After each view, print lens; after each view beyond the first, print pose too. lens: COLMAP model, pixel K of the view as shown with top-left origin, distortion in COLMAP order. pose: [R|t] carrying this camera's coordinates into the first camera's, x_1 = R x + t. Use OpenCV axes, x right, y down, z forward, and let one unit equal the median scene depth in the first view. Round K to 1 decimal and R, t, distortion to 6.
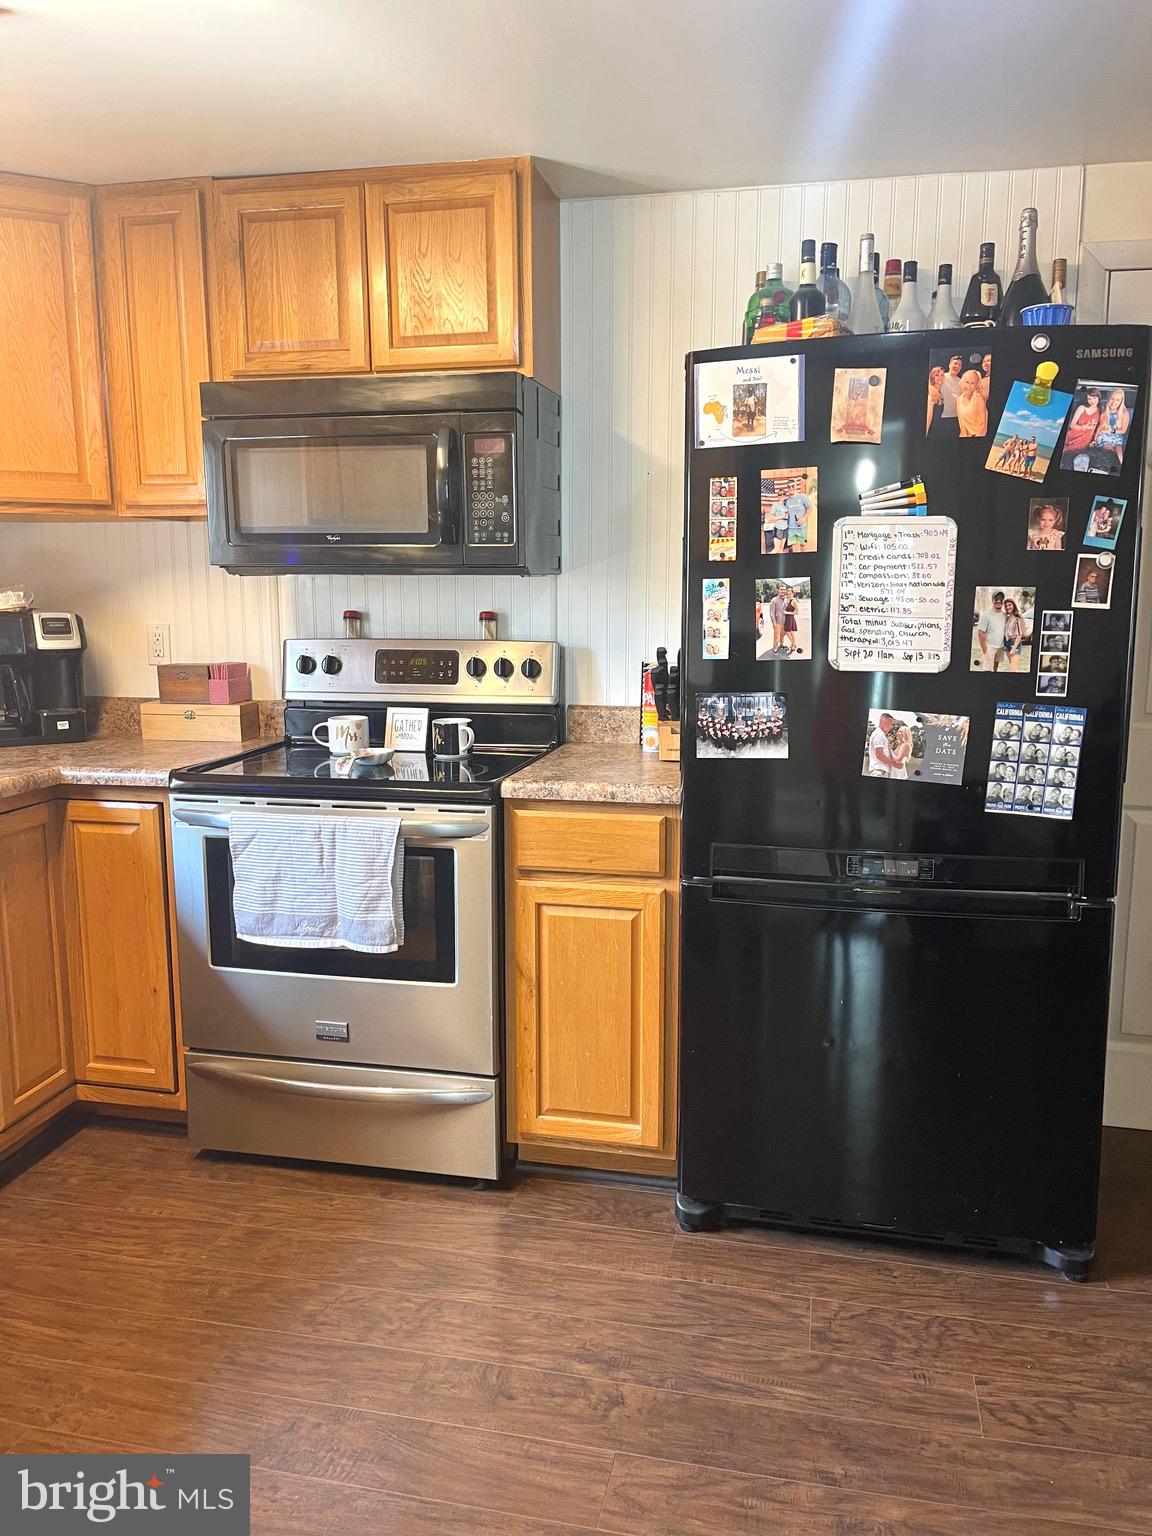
lens RADIAL K [[1162.8, 0, 583.0], [0, 1162.8, 775.4], [0, 0, 1]] dist [0.068097, -0.090042]
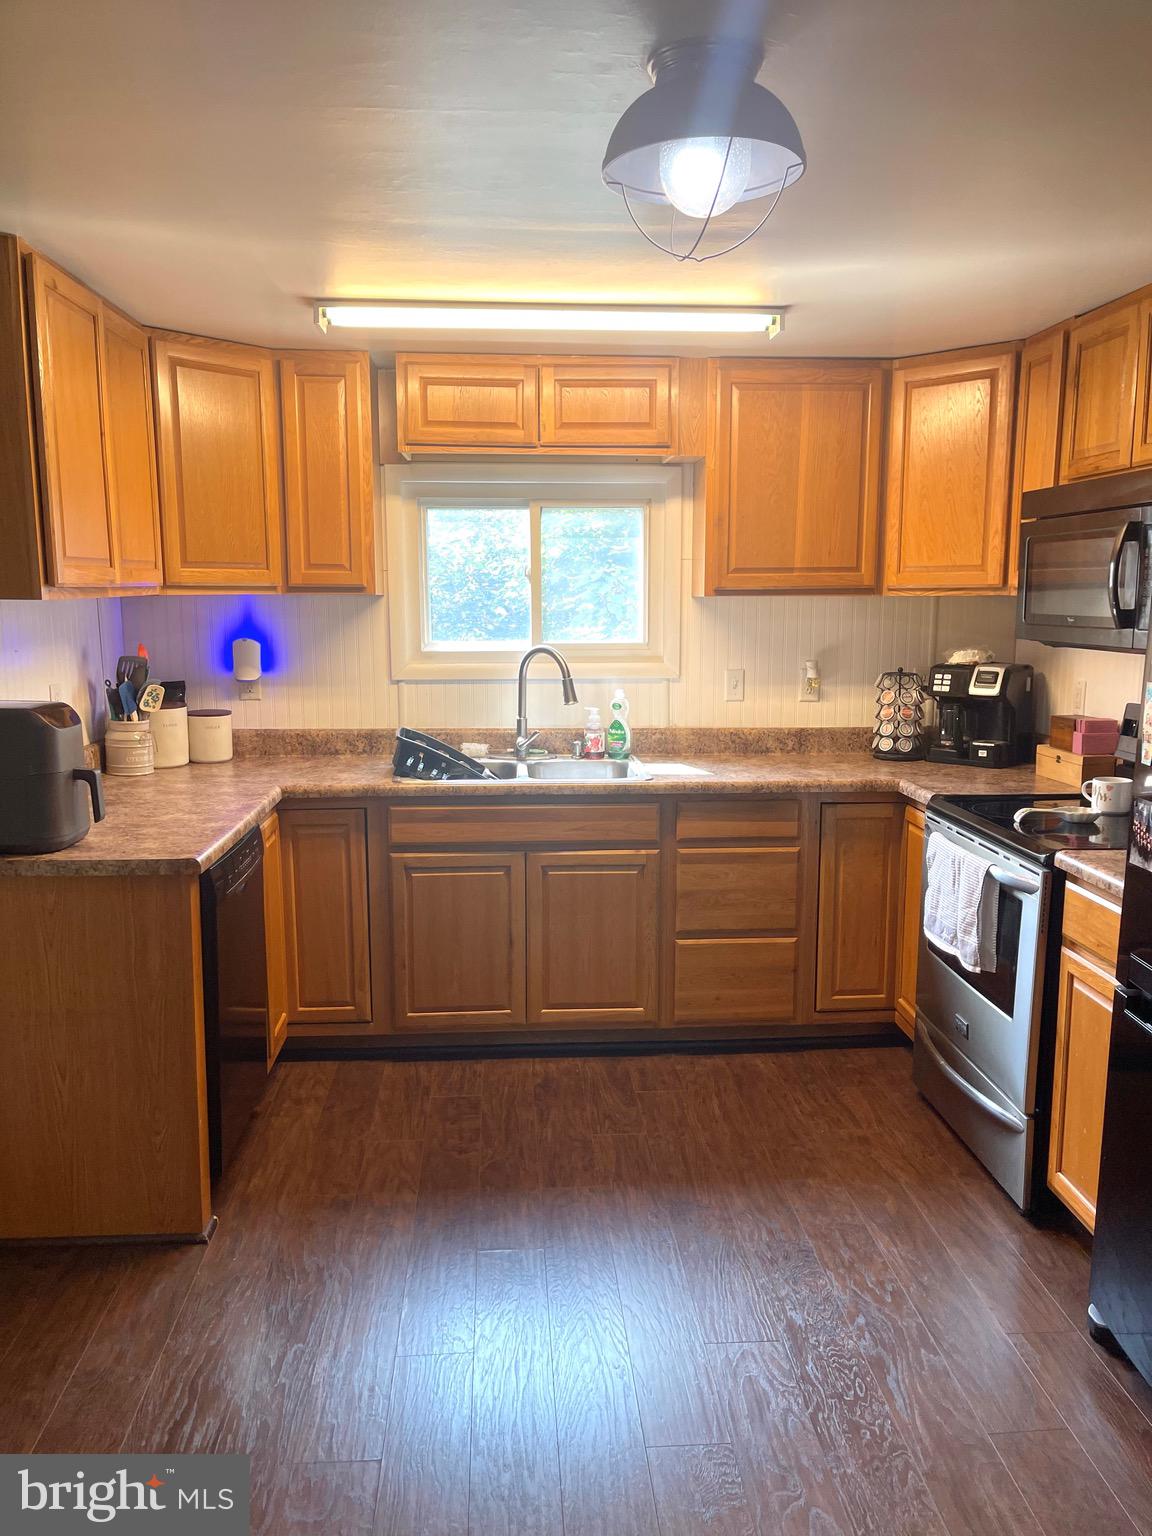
lens RADIAL K [[1162.8, 0, 576.5], [0, 1162.8, 782.0], [0, 0, 1]] dist [0.068097, -0.090042]
pose [[0.279702, 0.155794, -0.947362, 0.816379], [-0.155438, 0.981076, 0.115447, -0.112832], [0.947420, 0.114966, 0.298626, 0.237940]]
